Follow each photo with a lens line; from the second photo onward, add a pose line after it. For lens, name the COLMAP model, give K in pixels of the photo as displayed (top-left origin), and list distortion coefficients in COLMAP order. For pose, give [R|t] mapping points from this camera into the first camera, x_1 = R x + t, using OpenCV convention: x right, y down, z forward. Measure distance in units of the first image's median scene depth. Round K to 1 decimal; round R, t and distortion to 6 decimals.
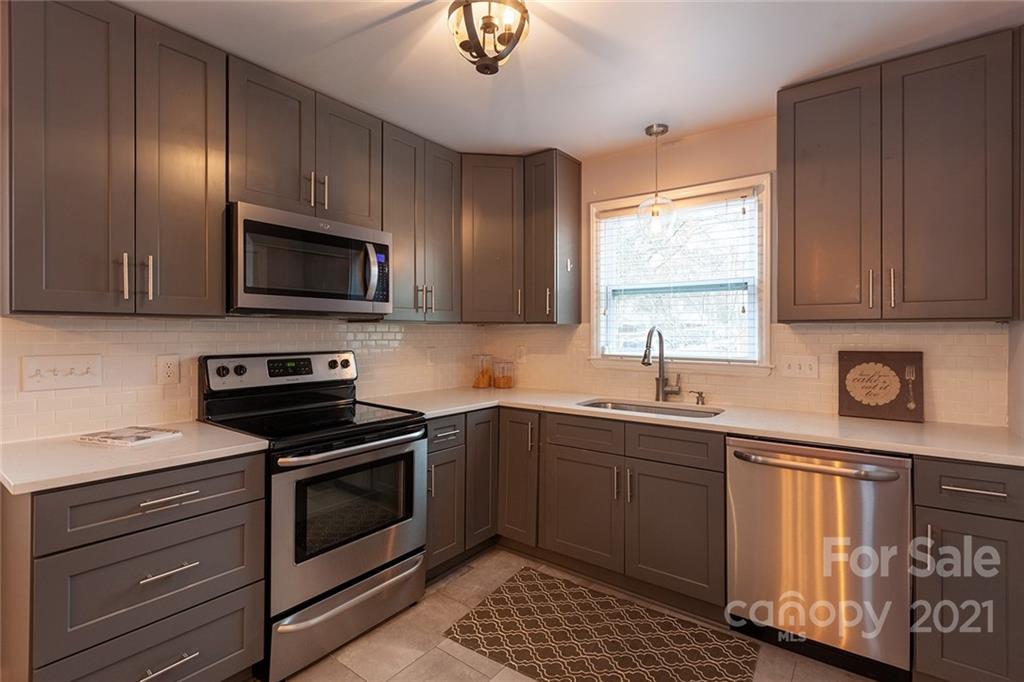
lens RADIAL K [[483.2, 0, 511.1], [0, 483.2, 328.6], [0, 0, 1]] dist [0.000944, -0.000502]
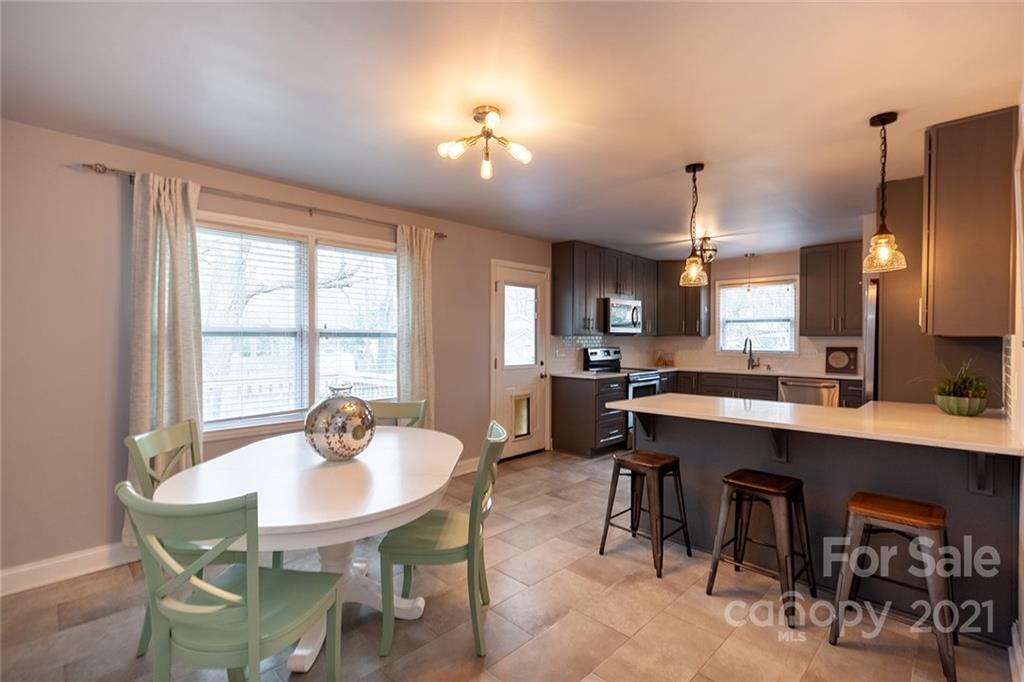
lens RADIAL K [[471.5, 0, 506.5], [0, 471.5, 342.3], [0, 0, 1]] dist [-0.001522, -0.000167]
pose [[0.990709, -0.001025, -0.135995, -0.612863], [0.003205, 0.999870, 0.015812, -0.022343], [0.135962, -0.016101, 0.990583, -1.582462]]
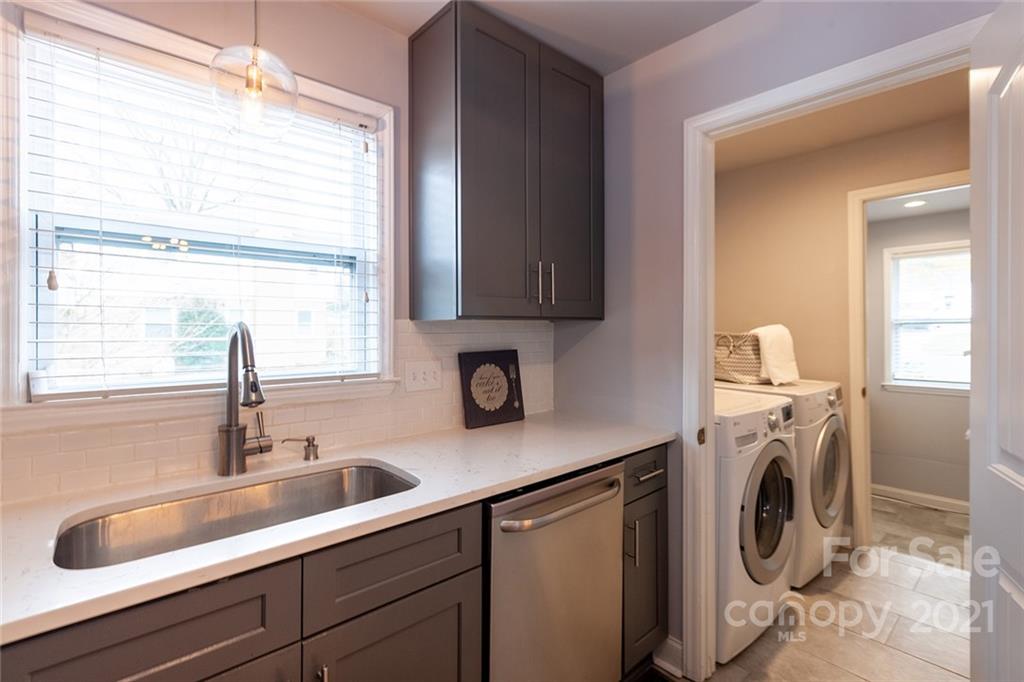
lens RADIAL K [[476.1, 0, 501.2], [0, 476.1, 323.3], [0, 0, 1]] dist [-0.002338, -0.000402]
pose [[0.204760, 0.007289, 0.978785, -0.117428], [-0.004650, 0.999968, -0.006474, -0.000528], [-0.978801, -0.003226, 0.204788, 0.713801]]
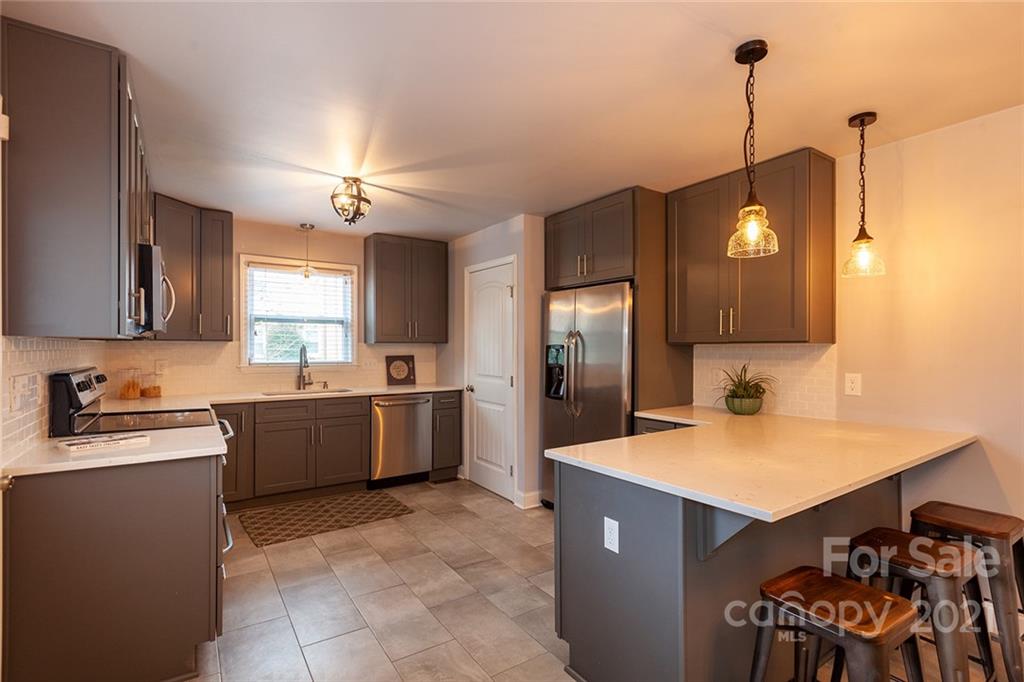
lens RADIAL K [[471.5, 0, 506.5], [0, 471.5, 342.3], [0, 0, 1]] dist [-0.001522, -0.000167]
pose [[0.321717, 0.005307, 0.946821, -1.086254], [-0.007315, 0.999968, -0.003120, -0.011722], [-0.946808, -0.005922, 0.321745, -0.182869]]
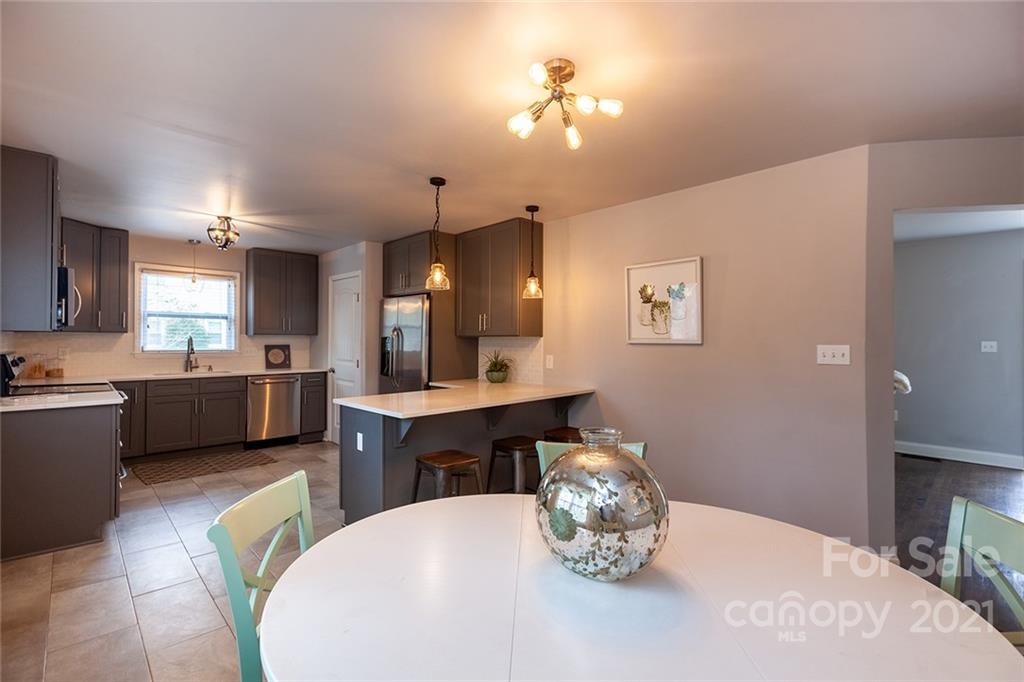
lens RADIAL K [[463.1, 0, 506.8], [0, 463.1, 332.6], [0, 0, 1]] dist [-0.003214, -0.000744]
pose [[0.165313, 0.010009, 0.986190, -1.552034], [-0.012308, 0.999892, -0.008085, -0.018400], [-0.986164, -0.010802, 0.165418, -0.714732]]
